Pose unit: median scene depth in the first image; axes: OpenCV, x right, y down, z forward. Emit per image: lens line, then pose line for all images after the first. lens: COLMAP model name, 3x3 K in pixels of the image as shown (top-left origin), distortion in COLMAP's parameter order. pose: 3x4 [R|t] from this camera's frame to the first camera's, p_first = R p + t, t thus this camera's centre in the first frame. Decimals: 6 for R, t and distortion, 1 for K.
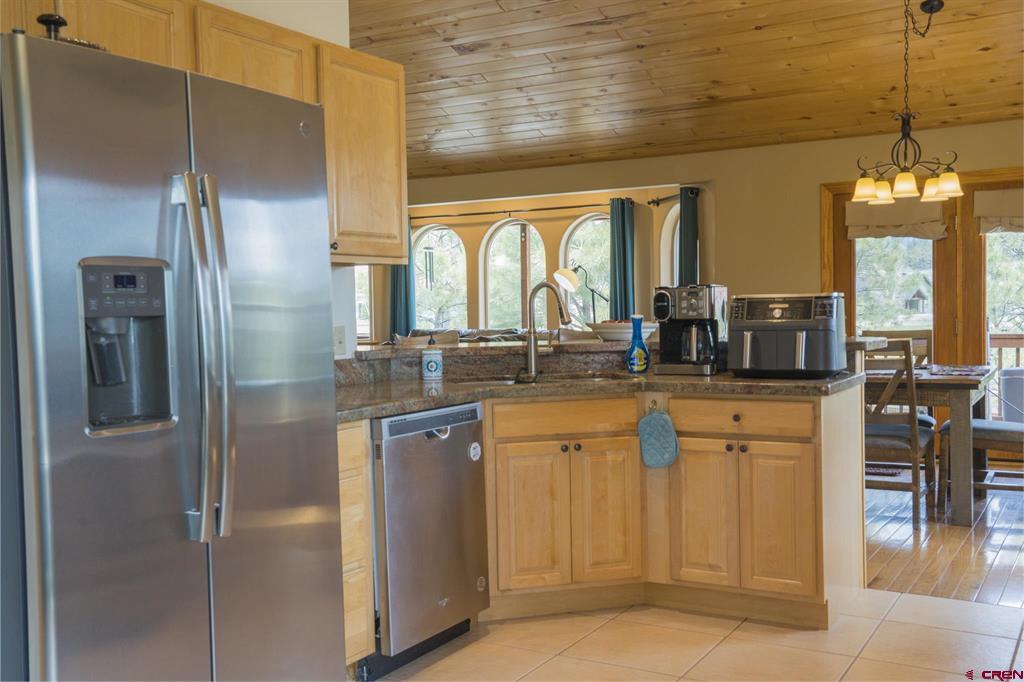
lens RADIAL K [[1031.7, 0, 521.1], [0, 1031.7, 347.8], [0, 0, 1]] dist [0.038515, 0.000000]
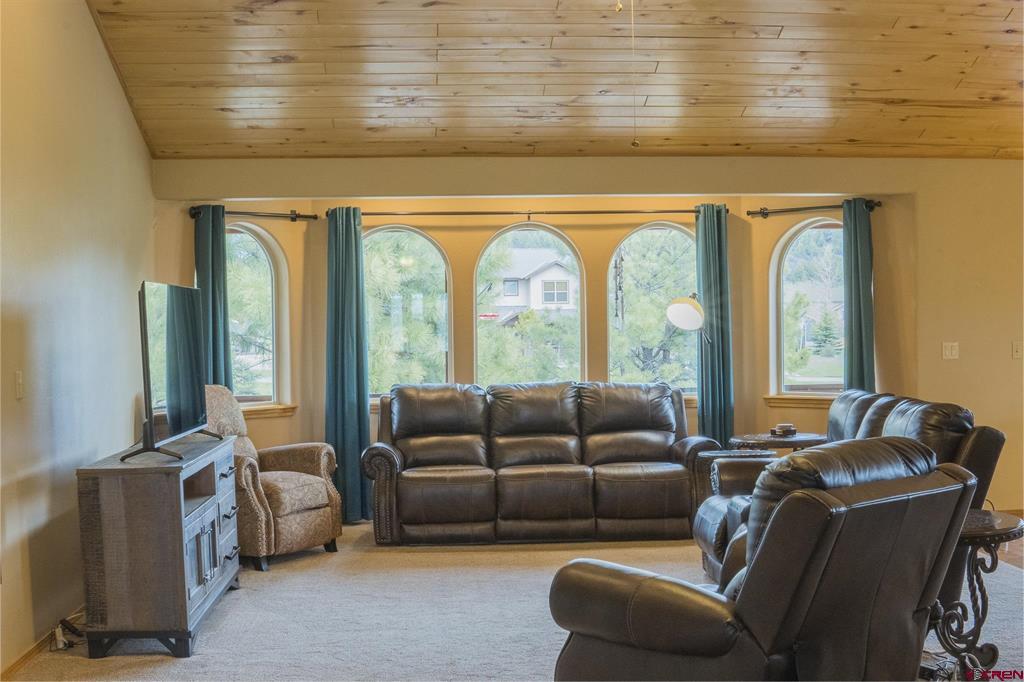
lens RADIAL K [[1385.5, 0, 500.5], [0, 1385.5, 386.8], [0, 0, 1]] dist [-0.186459, 0.000000]
pose [[0.828816, -0.016200, 0.559286, -1.264457], [0.025422, 0.999639, -0.008718, -0.018325], [-0.558943, 0.021444, 0.828929, 0.568331]]
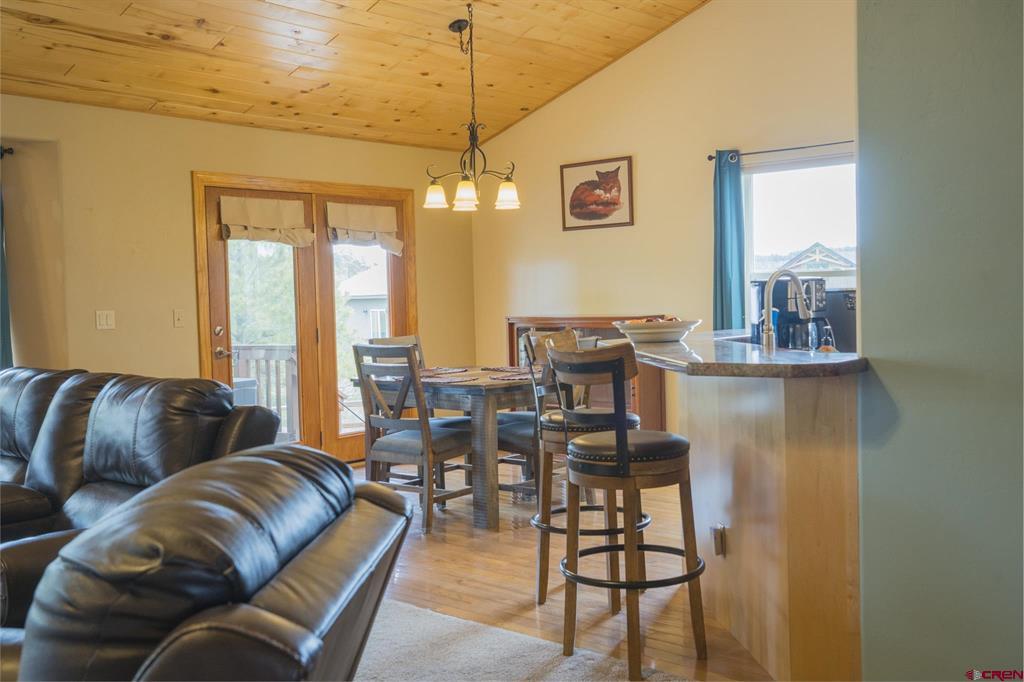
lens RADIAL K [[1031.7, 0, 530.4], [0, 1031.7, 340.9], [0, 0, 1]] dist [0.038515, 0.000000]
pose [[0.176092, -0.023164, 0.984101, -0.871188], [0.065093, 0.997809, 0.011840, -0.023304], [-0.982219, 0.061973, 0.177214, 1.043603]]
